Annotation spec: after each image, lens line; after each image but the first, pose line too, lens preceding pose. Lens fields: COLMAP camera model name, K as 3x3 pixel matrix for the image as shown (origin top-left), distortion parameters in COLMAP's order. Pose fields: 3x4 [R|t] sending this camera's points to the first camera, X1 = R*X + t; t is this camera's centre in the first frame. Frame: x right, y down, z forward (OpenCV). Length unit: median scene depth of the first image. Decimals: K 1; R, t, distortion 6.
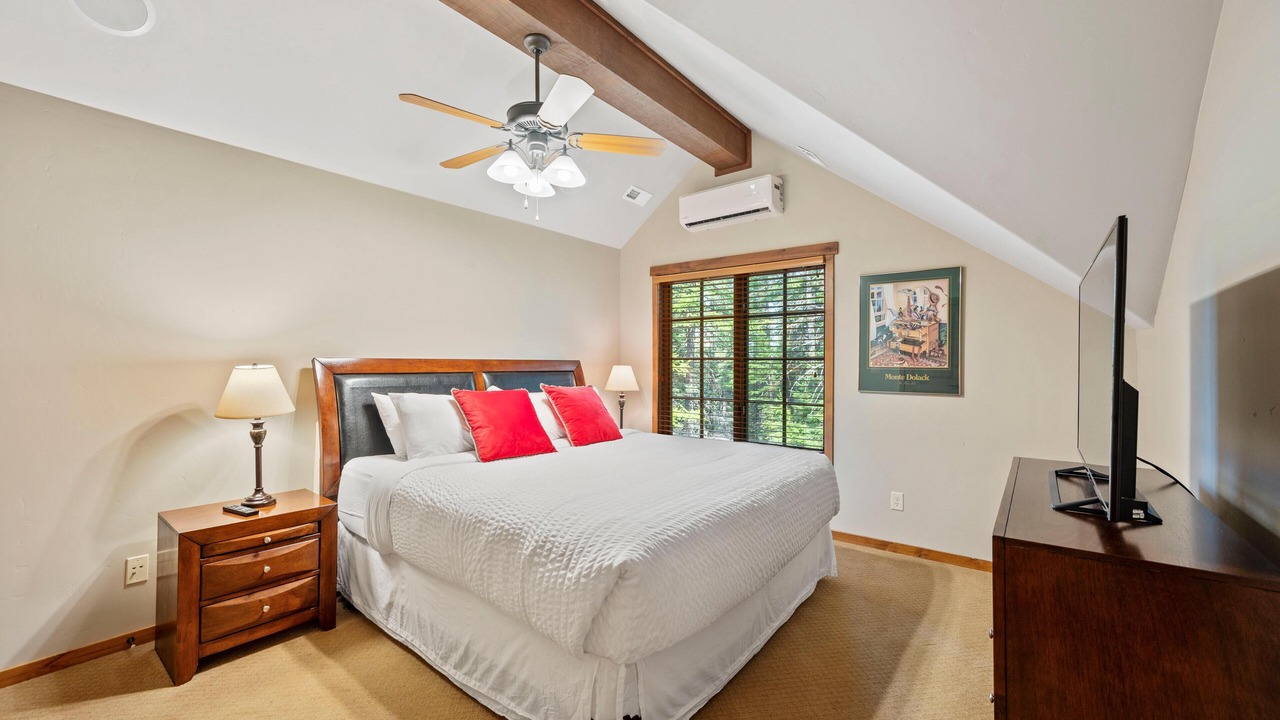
lens RADIAL K [[518.7, 0, 634.9], [0, 518.7, 351.8], [0, 0, 1]] dist [-0.000712, -0.001443]
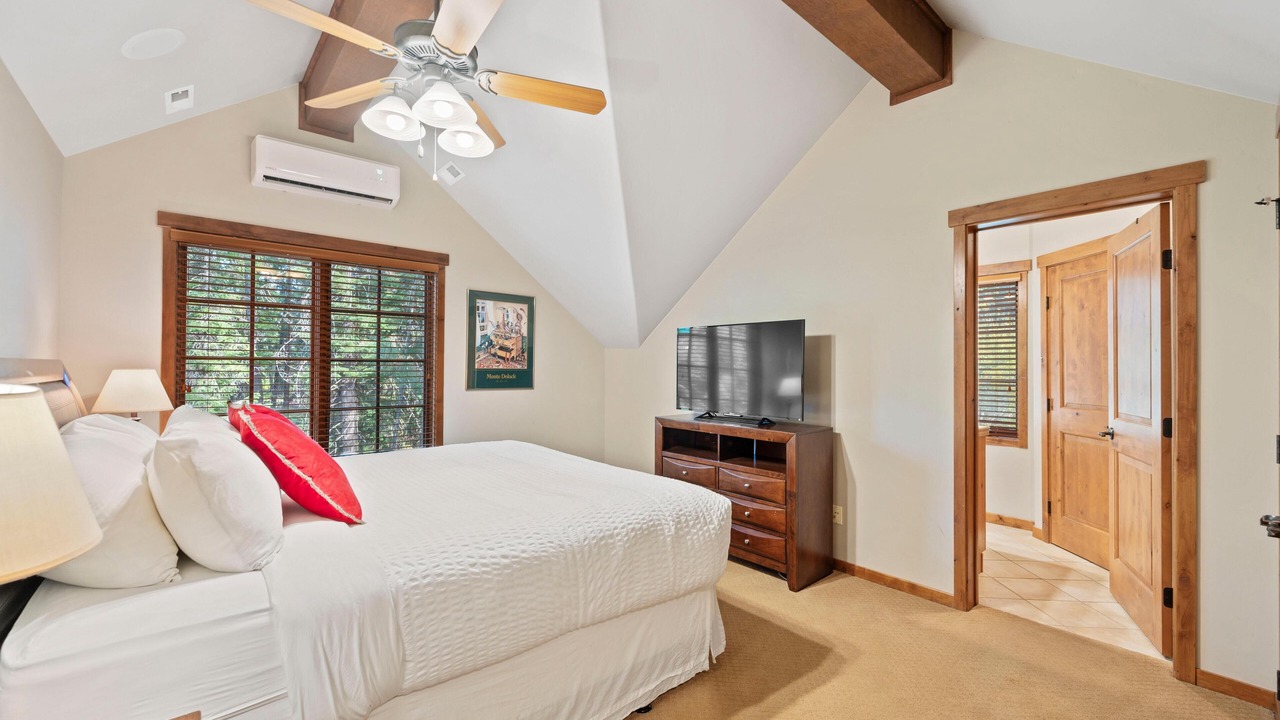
lens RADIAL K [[518.7, 0, 642.8], [0, 518.7, 359.4], [0, 0, 1]] dist [-0.000712, -0.001443]
pose [[0.176558, 0.010023, 0.984239, -0.666007], [-0.025329, 0.999663, -0.005636, 0.005704], [-0.983964, -0.023934, 0.176753, 0.428135]]
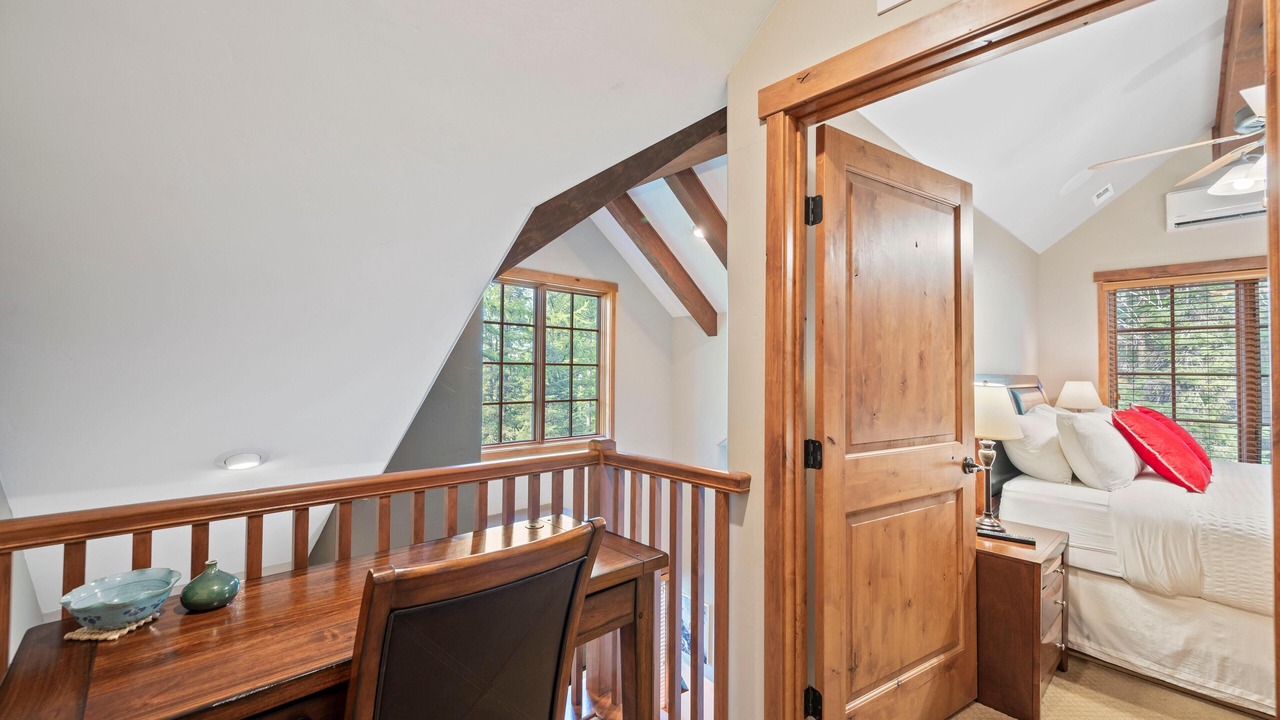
lens RADIAL K [[518.7, 0, 645.9], [0, 518.7, 358.7], [0, 0, 1]] dist [-0.000712, -0.001443]
pose [[0.990669, 0.005477, -0.136177, -0.864721], [-0.006220, 0.999968, -0.005029, -0.005150], [0.136145, 0.005829, 0.990672, -0.007359]]
